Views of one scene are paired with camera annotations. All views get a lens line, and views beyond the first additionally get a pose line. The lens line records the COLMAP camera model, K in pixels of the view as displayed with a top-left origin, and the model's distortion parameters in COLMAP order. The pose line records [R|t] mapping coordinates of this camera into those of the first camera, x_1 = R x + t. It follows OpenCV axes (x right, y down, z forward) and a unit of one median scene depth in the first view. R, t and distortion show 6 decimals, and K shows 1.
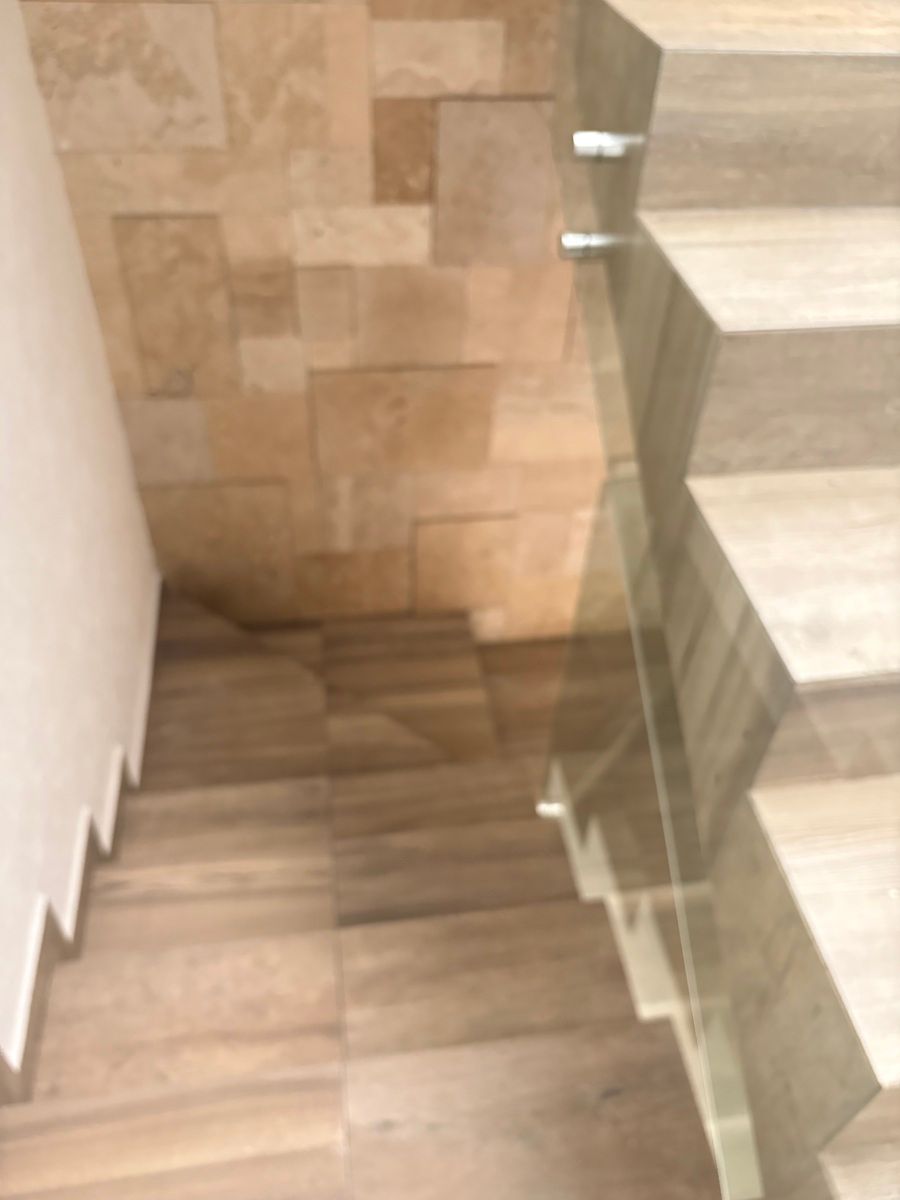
lens RADIAL K [[910.4, 0, 452.2], [0, 910.4, 607.9], [0, 0, 1]] dist [0.000914, -0.009320]
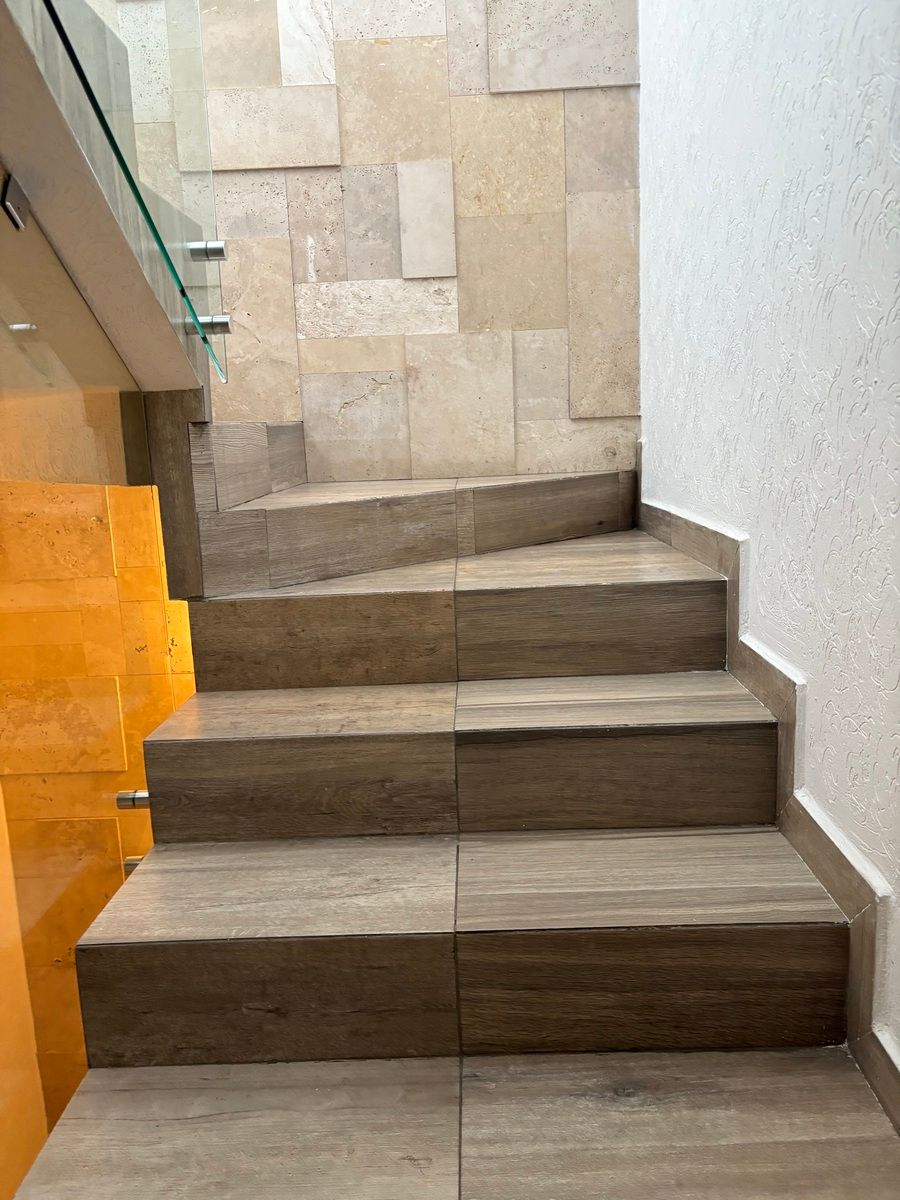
lens RADIAL K [[910.4, 0, 452.2], [0, 910.4, 607.9], [0, 0, 1]] dist [0.000914, -0.009320]
pose [[0.984148, -0.054731, -0.168690, 0.911666], [-0.048496, 0.831881, -0.552831, -0.008337], [0.170587, 0.552249, 0.816040, -0.213795]]
